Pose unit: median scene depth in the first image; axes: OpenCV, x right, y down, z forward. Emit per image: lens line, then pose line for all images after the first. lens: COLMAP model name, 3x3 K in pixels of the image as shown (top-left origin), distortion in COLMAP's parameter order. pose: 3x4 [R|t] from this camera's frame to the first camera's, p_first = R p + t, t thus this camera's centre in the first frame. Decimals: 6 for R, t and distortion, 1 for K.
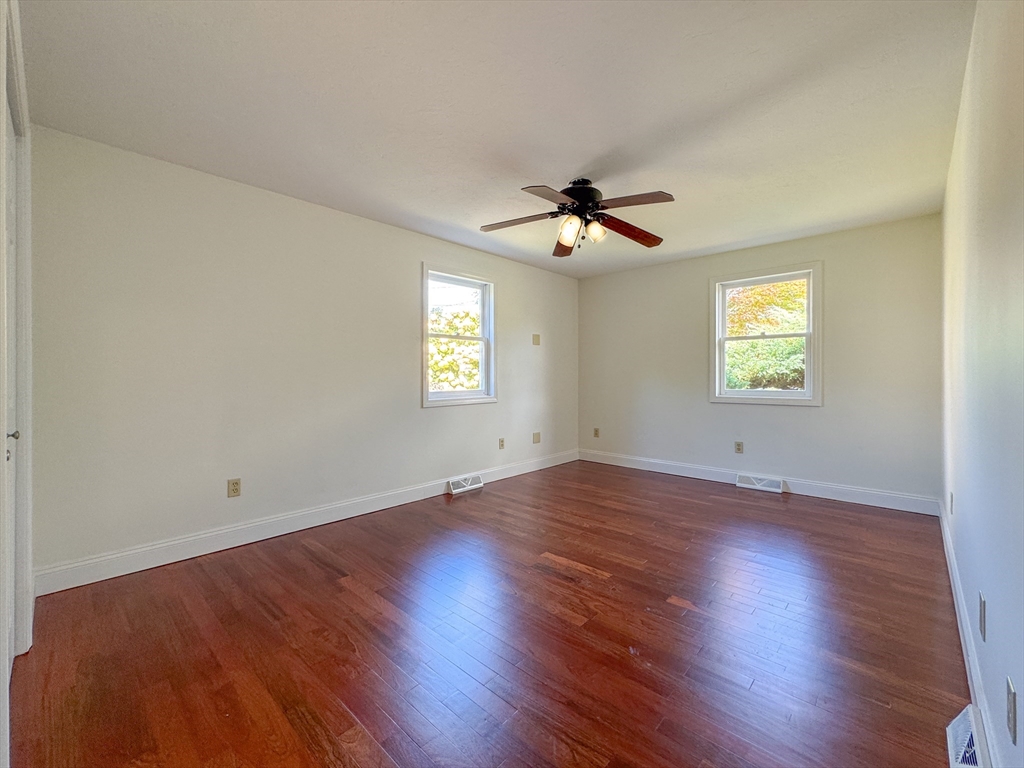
lens RADIAL K [[406.7, 0, 512.9], [0, 406.7, 381.8], [0, 0, 1]] dist [-0.003162, -0.000307]
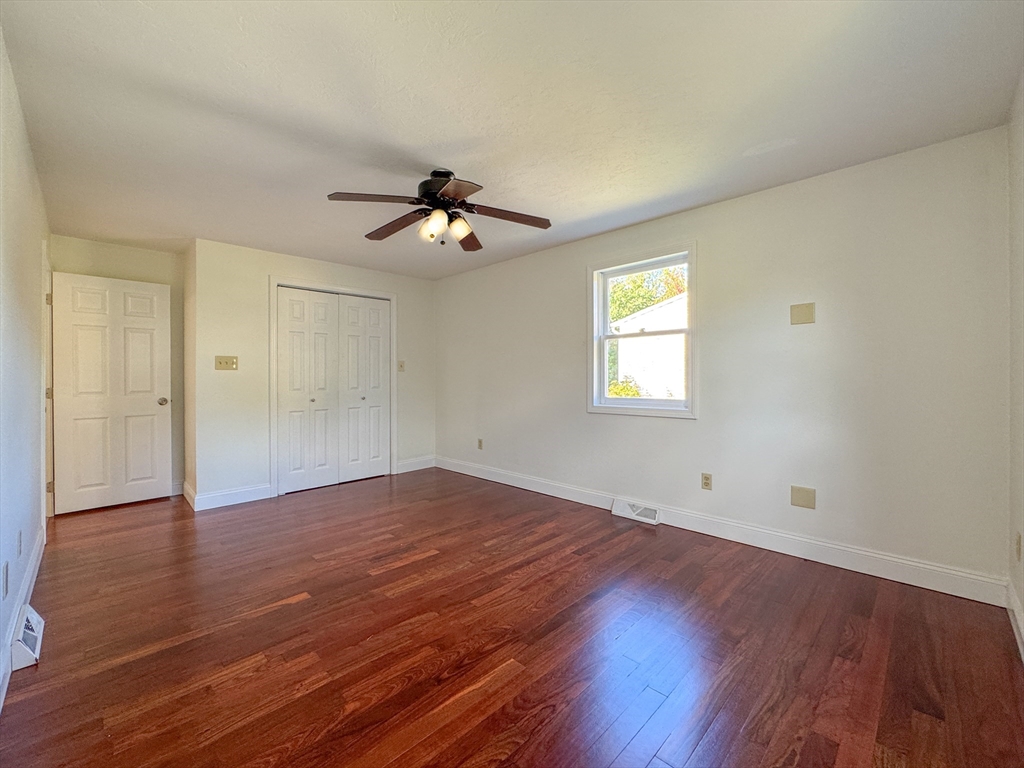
lens RADIAL K [[406.7, 0, 512.9], [0, 406.7, 381.8], [0, 0, 1]] dist [-0.003162, -0.000307]
pose [[0.024887, 0.004780, -0.999679, 0.921513], [-0.021497, 0.999760, 0.004245, -0.012131], [0.999459, 0.021385, 0.024984, 0.962408]]
